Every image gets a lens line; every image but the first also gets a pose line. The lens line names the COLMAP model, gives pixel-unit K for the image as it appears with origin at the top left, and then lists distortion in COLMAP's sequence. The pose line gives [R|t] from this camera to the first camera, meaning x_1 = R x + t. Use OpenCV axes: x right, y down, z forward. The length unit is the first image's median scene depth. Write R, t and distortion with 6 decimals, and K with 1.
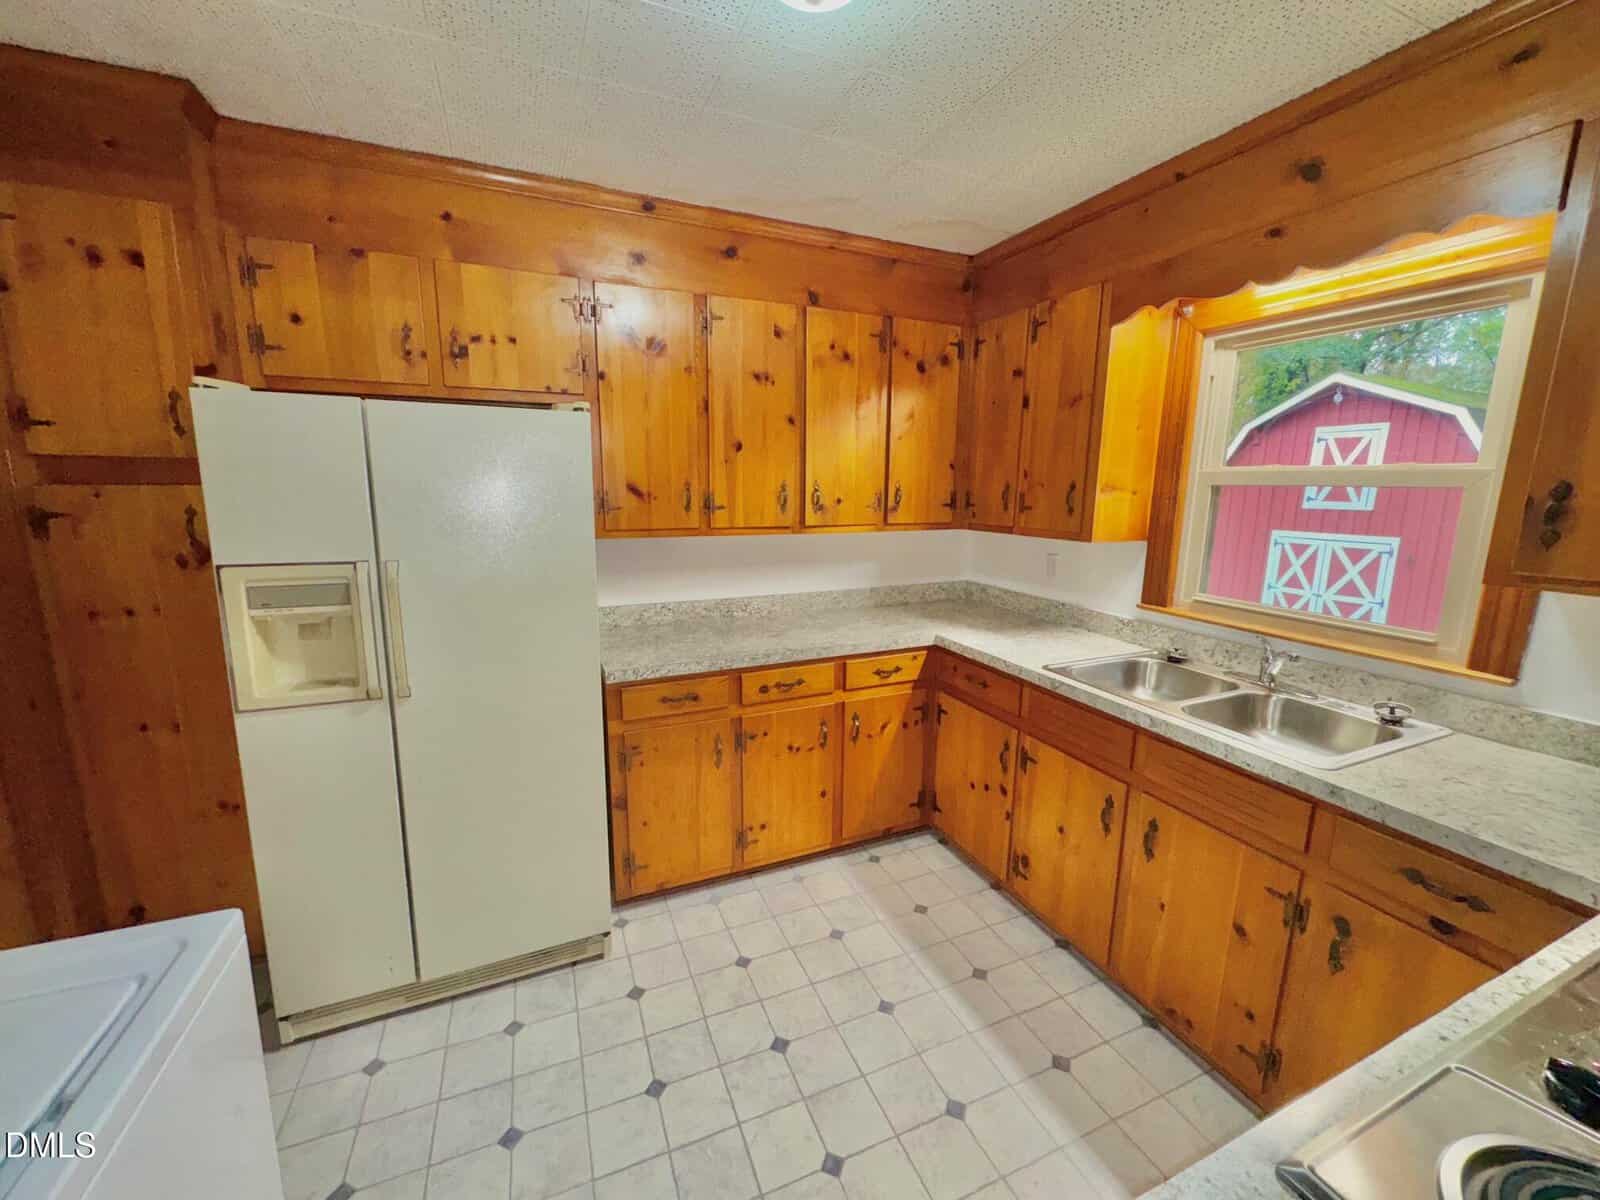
lens RADIAL K [[636.9, 0, 800.0], [0, 636.9, 600.0], [0, 0, 1]] dist [-0.002889, 0.000034]
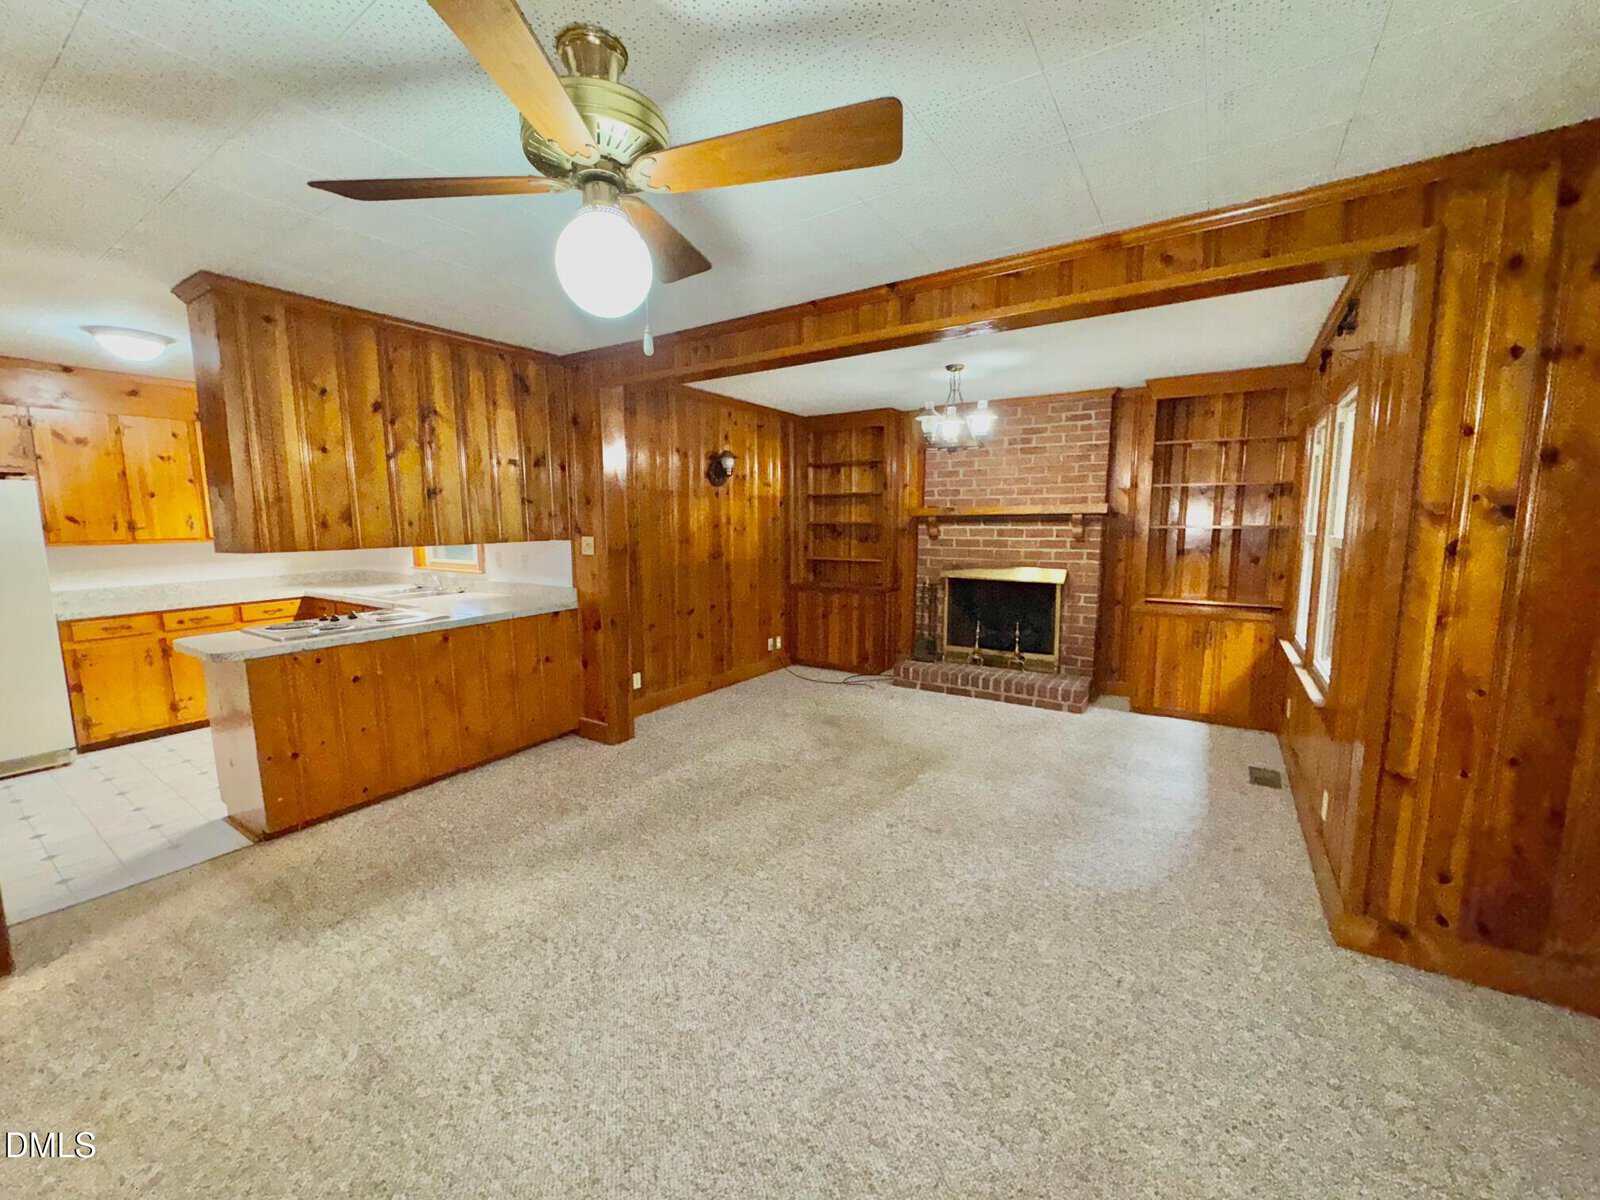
lens RADIAL K [[636.9, 0, 800.0], [0, 636.9, 600.0], [0, 0, 1]] dist [-0.002889, 0.000034]
pose [[0.834776, -0.088185, 0.543482, 0.461896], [0.115987, 0.993105, -0.017013, 0.322052], [-0.538234, 0.077239, 0.839248, -1.588503]]
